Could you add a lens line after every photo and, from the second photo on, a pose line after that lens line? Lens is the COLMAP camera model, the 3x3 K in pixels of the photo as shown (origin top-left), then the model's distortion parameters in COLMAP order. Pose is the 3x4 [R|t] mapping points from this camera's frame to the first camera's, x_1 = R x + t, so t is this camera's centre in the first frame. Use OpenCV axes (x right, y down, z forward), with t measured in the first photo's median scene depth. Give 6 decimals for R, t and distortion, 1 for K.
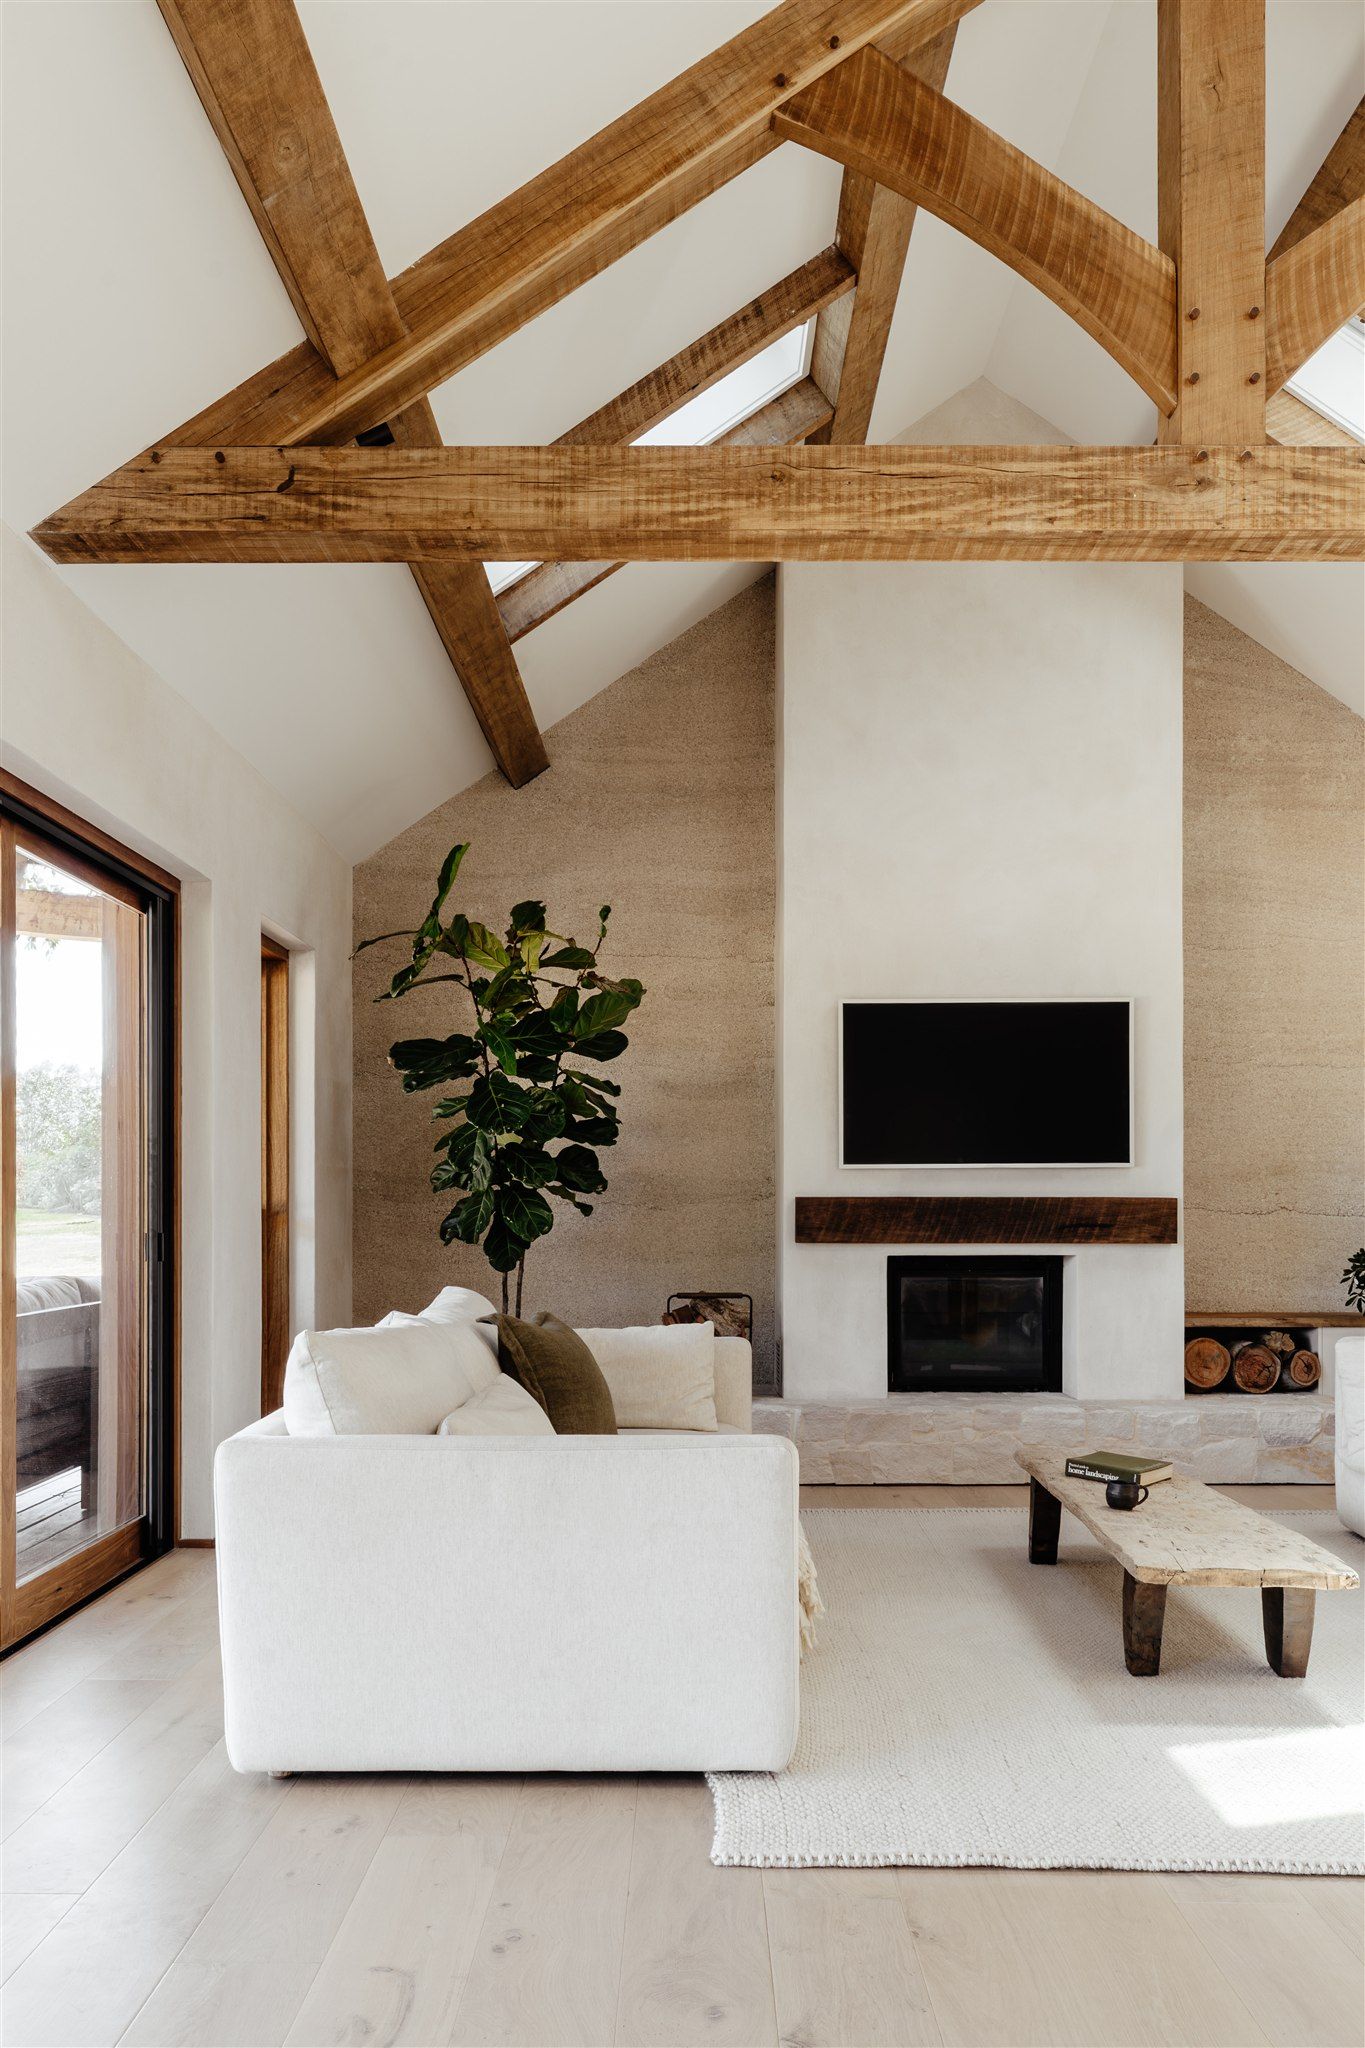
lens RADIAL K [[1698.3, 0, 703.7], [0, 1698.3, 1195.7], [0, 0, 1]] dist [0.011394, -0.016458]
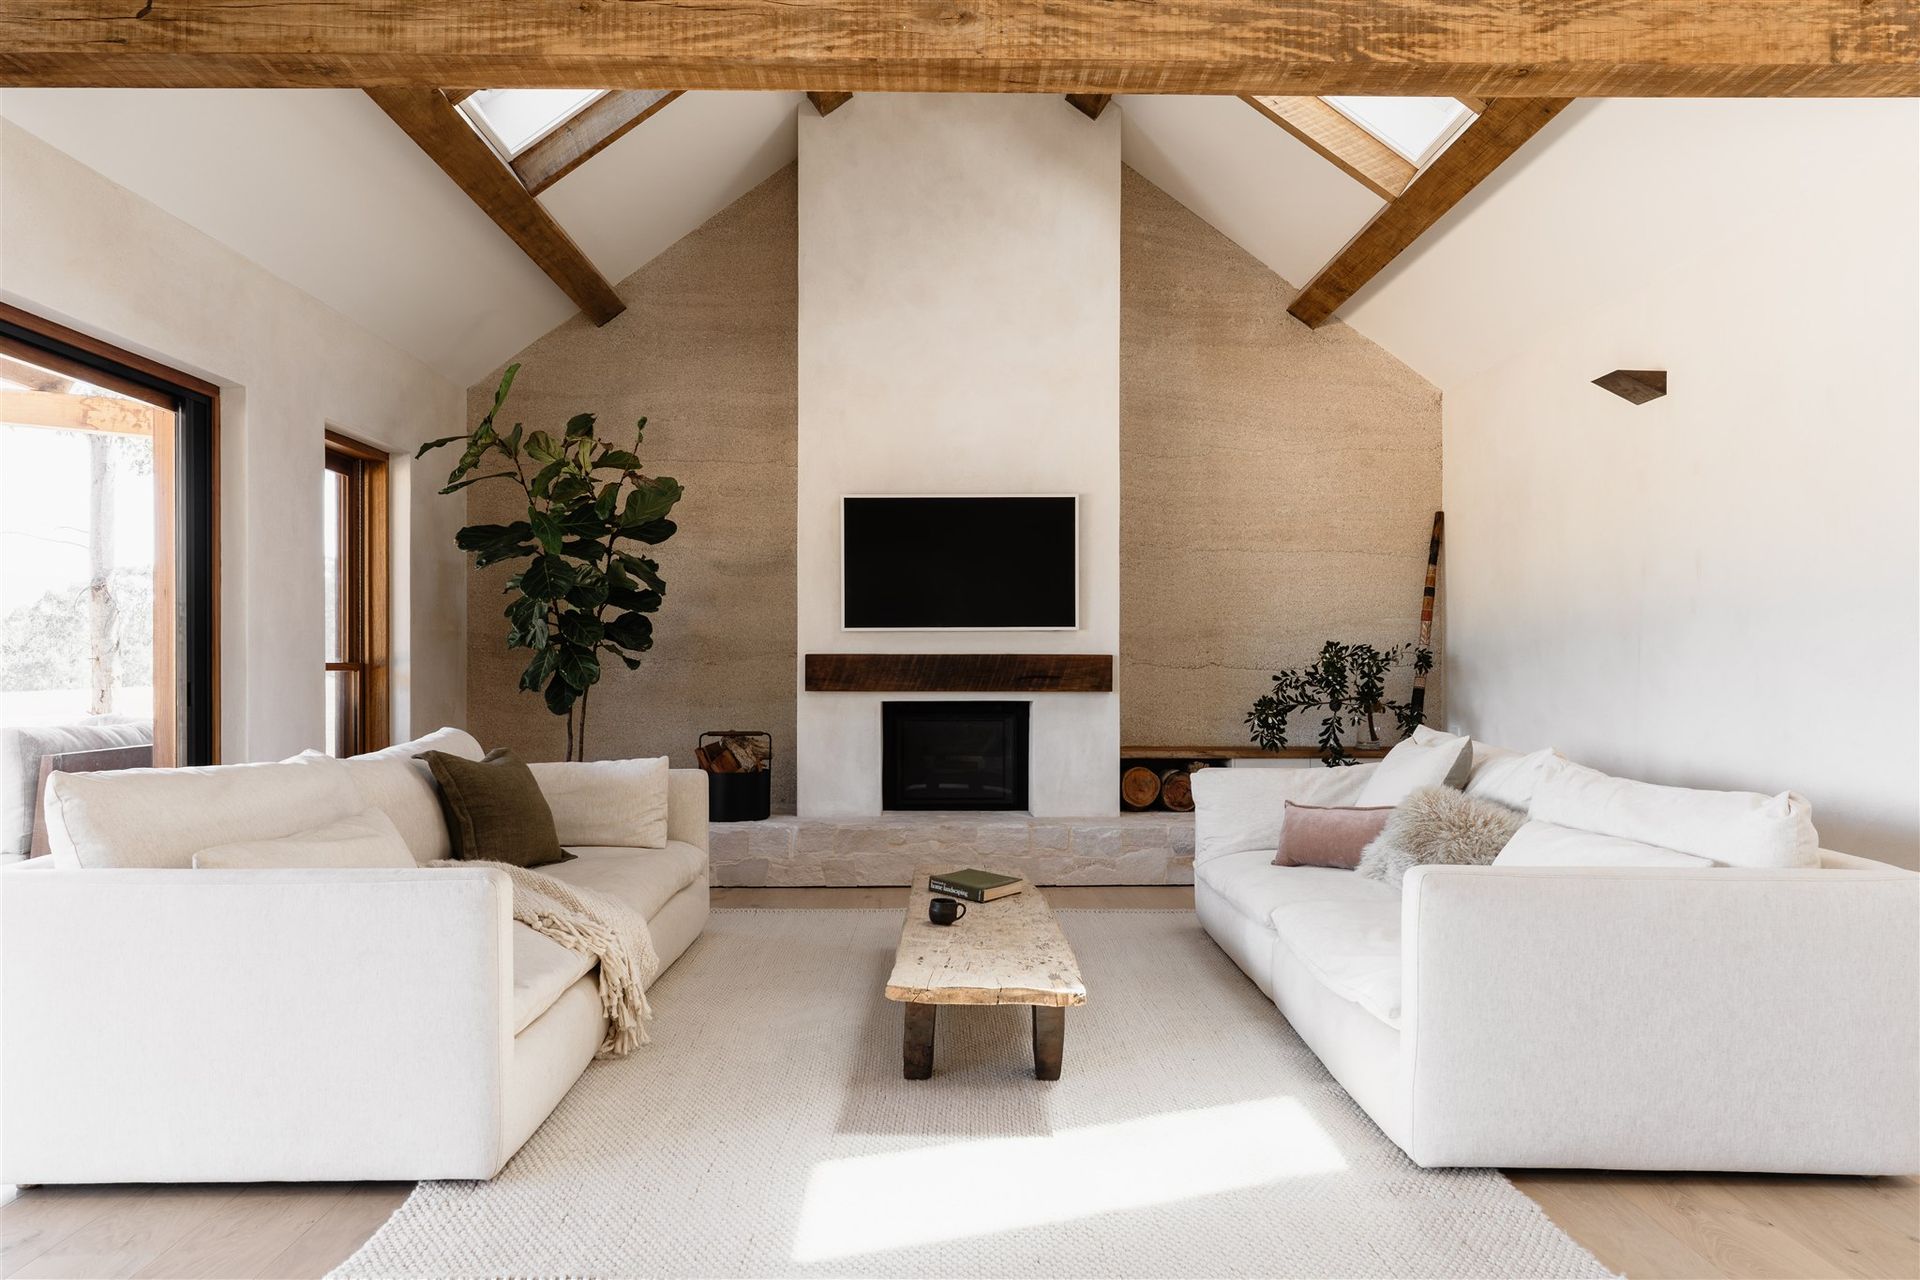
lens RADIAL K [[1229.5, 0, 964.9], [0, 1229.5, 667.0], [0, 0, 1]] dist [0.002240, -0.000298]
pose [[0.999895, 0.000003, 0.014517, 0.162757], [-0.000113, 0.999972, 0.007537, 0.003517], [-0.014516, -0.007538, 0.999866, 0.104783]]
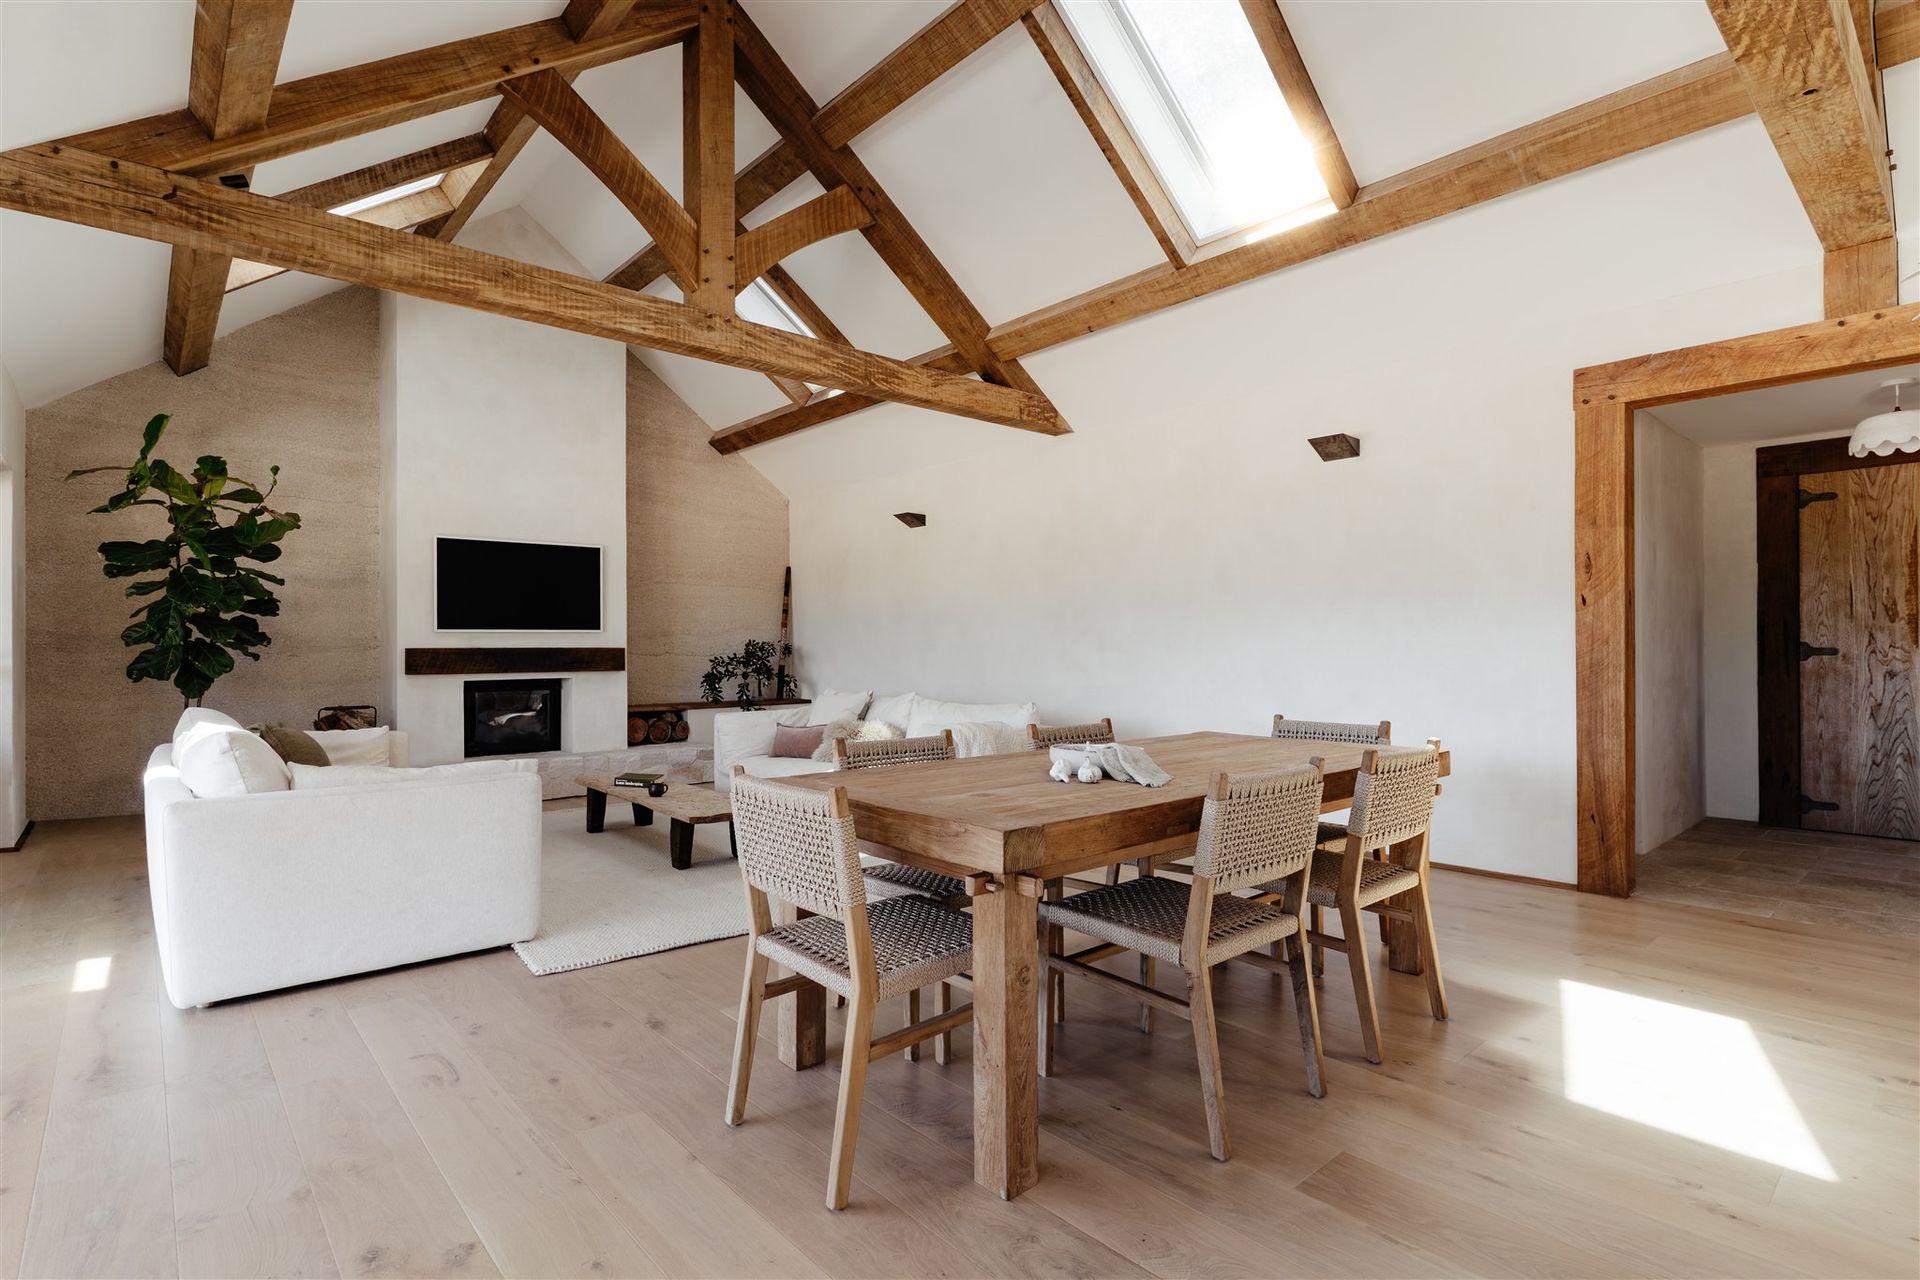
lens RADIAL K [[921.3, 0, 946.8], [0, 921.3, 639.8], [0, 0, 1]] dist [0.004767, -0.002068]
pose [[0.752230, 0.001985, 0.658897, -0.154674], [0.001733, 0.999986, -0.004991, -0.002055], [-0.658898, 0.004896, 0.752216, -0.063431]]
